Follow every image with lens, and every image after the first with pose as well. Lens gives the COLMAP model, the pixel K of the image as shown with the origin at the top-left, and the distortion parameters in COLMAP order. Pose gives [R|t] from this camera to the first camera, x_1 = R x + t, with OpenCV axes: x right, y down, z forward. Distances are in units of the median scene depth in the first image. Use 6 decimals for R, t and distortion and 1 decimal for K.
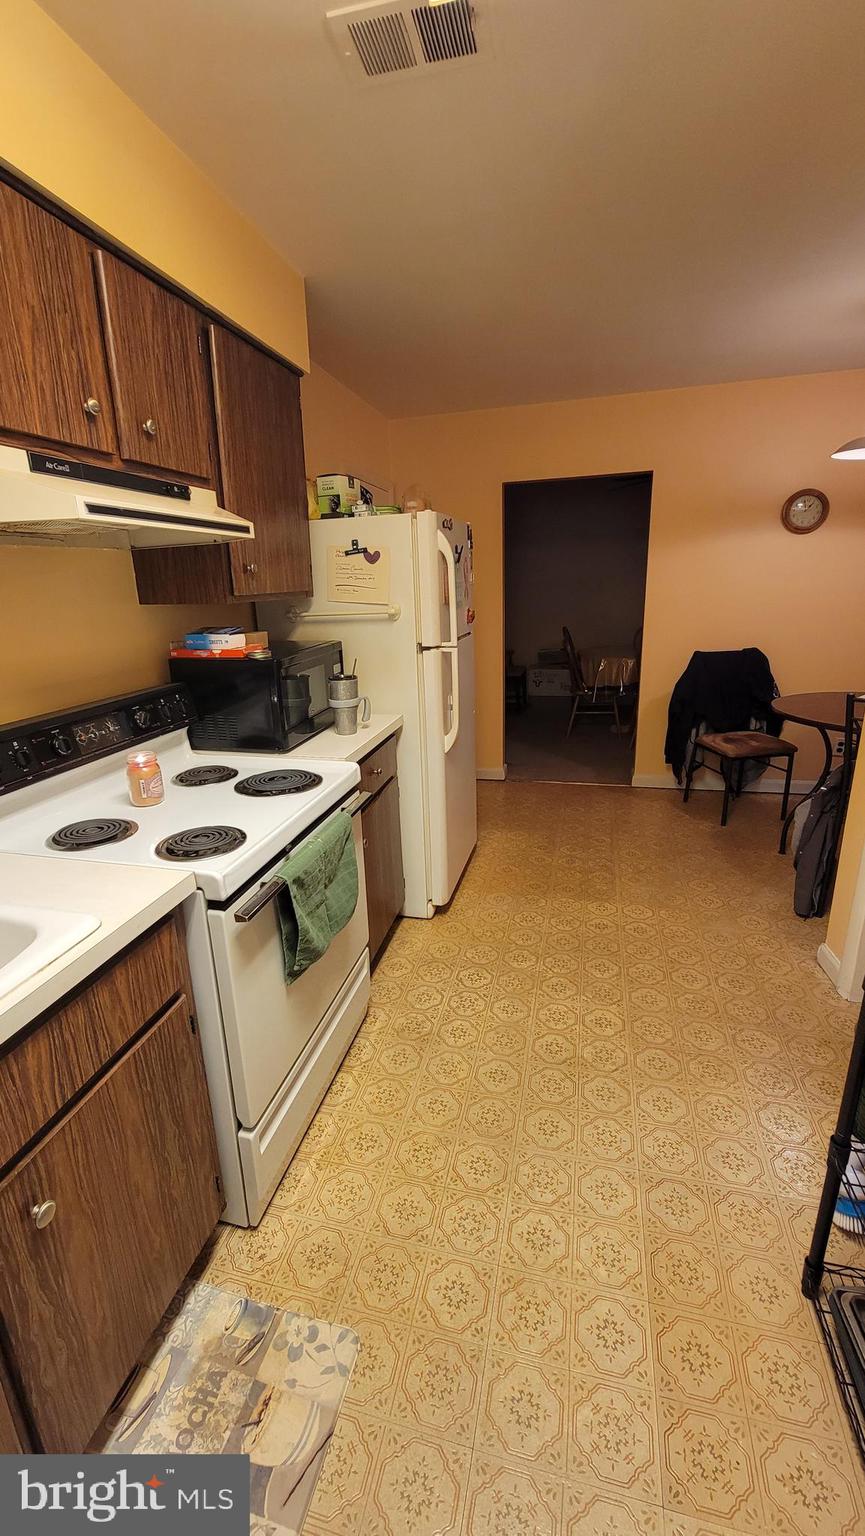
lens RADIAL K [[629.8, 0, 416.6], [0, 629.8, 759.1], [0, 0, 1]] dist [0.000418, -0.001188]
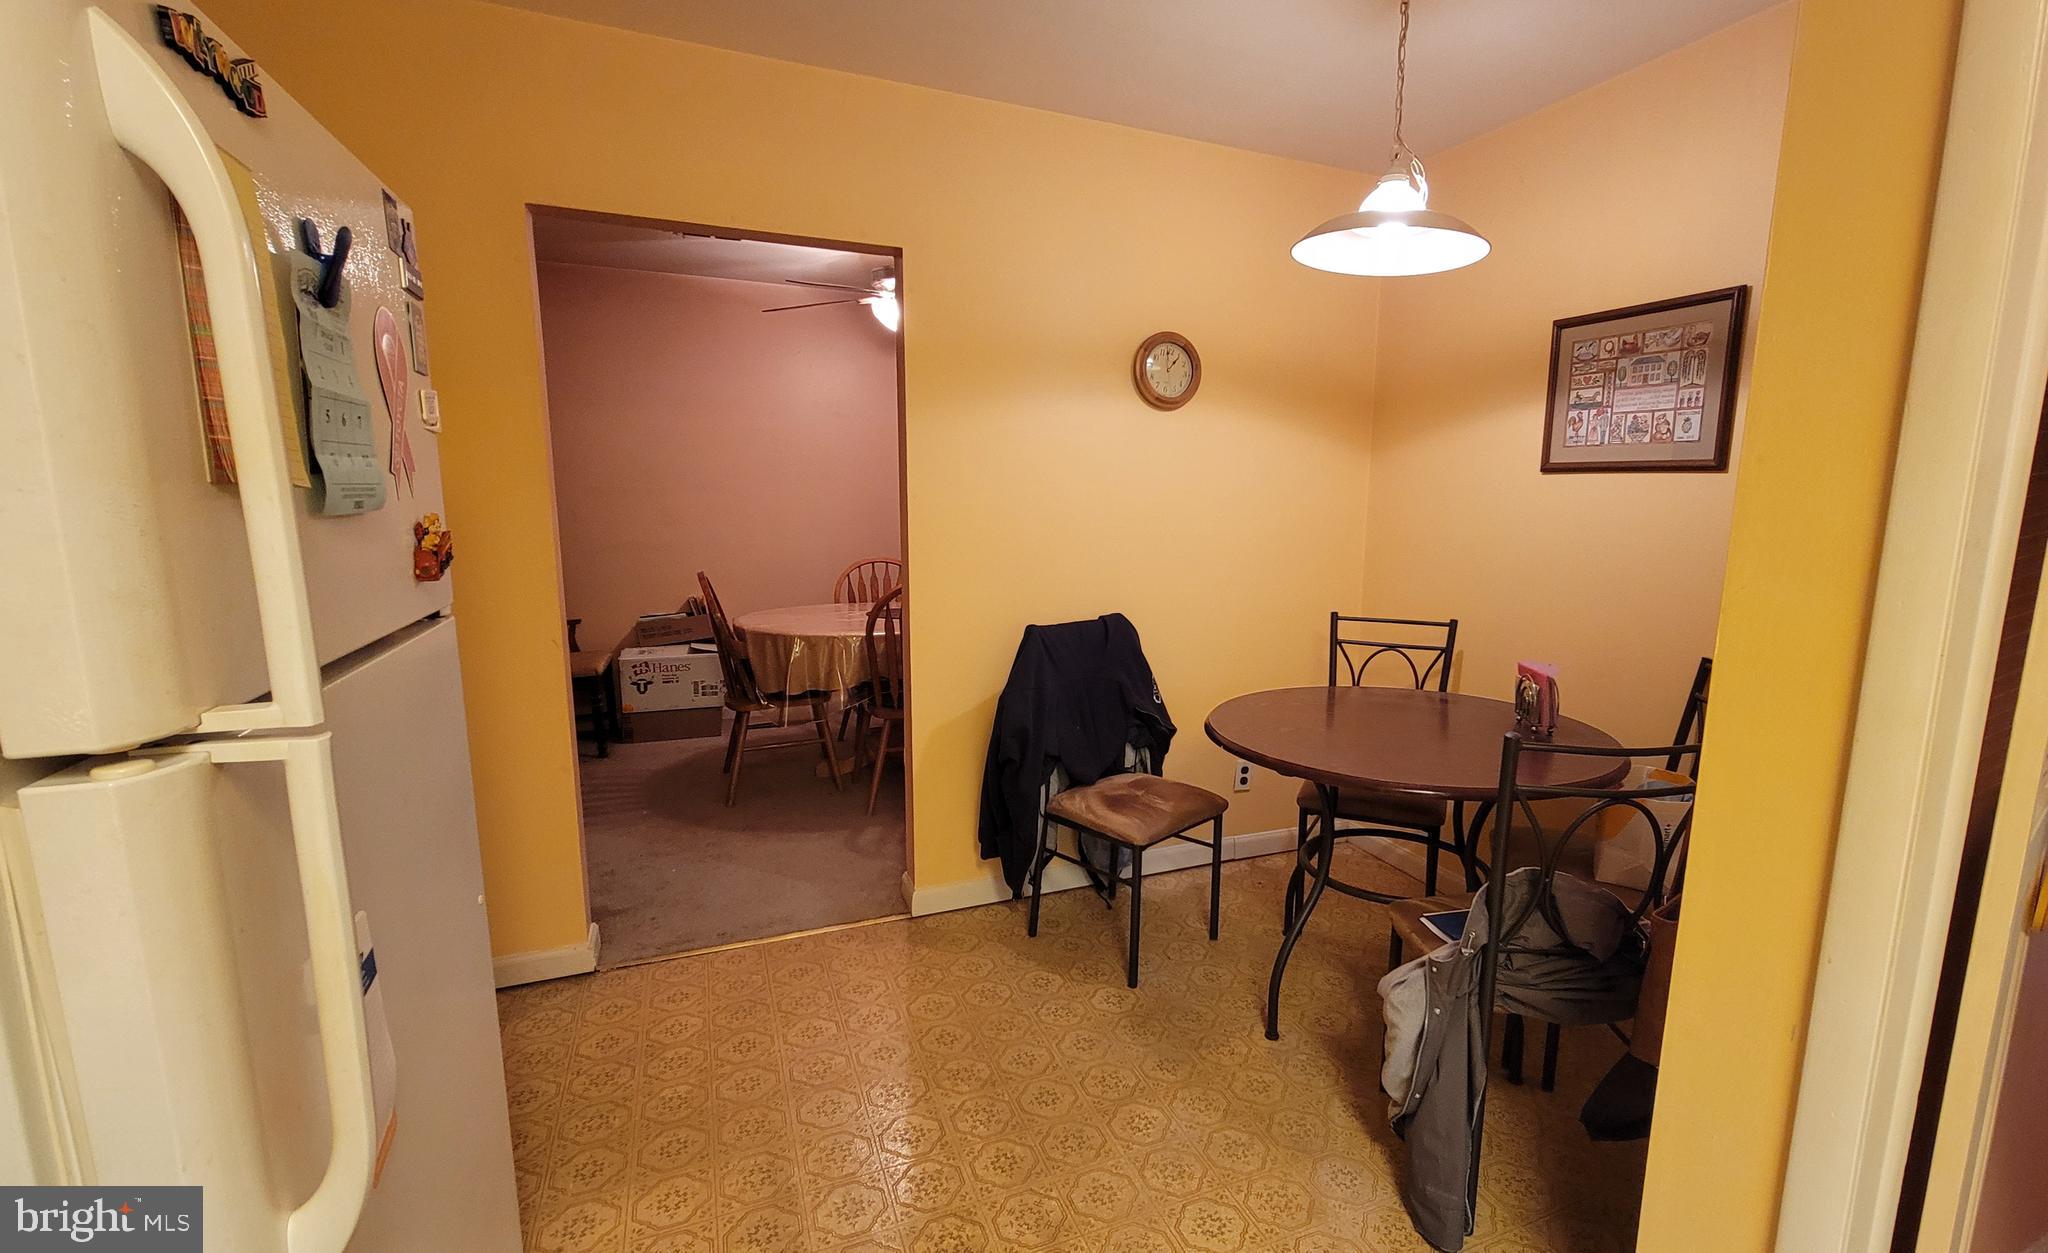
lens RADIAL K [[799.7, 0, 1028.7], [0, 799.7, 631.6], [0, 0, 1]] dist [0.001087, -0.000010]
pose [[0.774107, -0.056845, 0.630497, 0.057979], [0.131798, 0.988608, -0.072686, -0.122074], [-0.619183, 0.139365, 0.772781, 0.527106]]
